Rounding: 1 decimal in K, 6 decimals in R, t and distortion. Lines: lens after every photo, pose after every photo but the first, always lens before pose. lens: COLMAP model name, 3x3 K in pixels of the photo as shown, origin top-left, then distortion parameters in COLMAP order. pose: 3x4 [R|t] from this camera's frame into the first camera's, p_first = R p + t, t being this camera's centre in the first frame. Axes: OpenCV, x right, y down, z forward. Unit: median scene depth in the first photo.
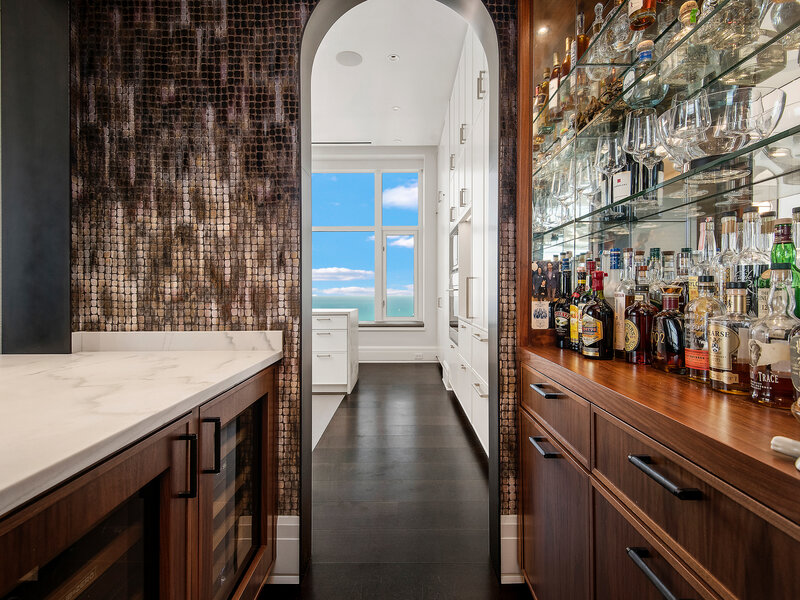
lens RADIAL K [[417.6, 0, 400.0], [0, 417.6, 300.0], [0, 0, 1]] dist [-0.003975, -0.001575]
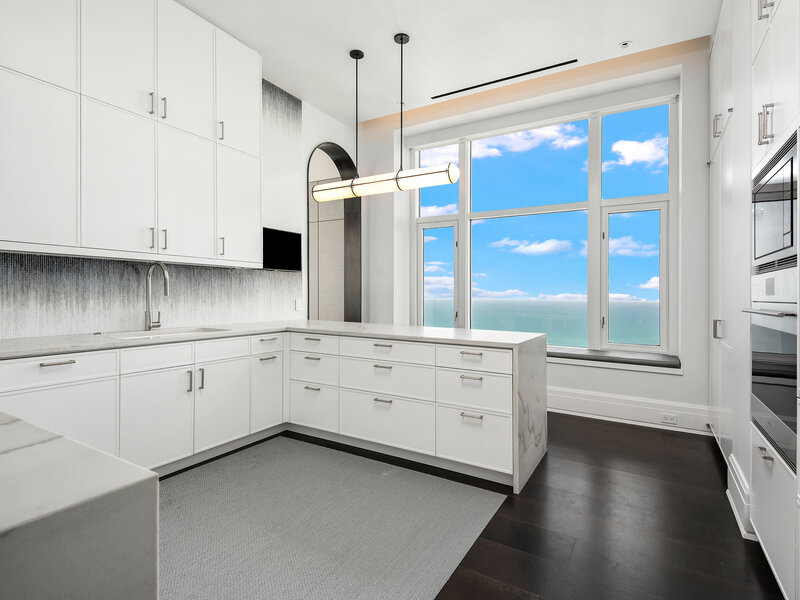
lens RADIAL K [[417.6, 0, 400.0], [0, 417.6, 300.0], [0, 0, 1]] dist [-0.003975, -0.001575]
pose [[0.861172, 0.002501, -0.508307, 0.018388], [0.001683, 0.999968, 0.007772, -0.024879], [0.508311, -0.007549, 0.861141, 0.341925]]
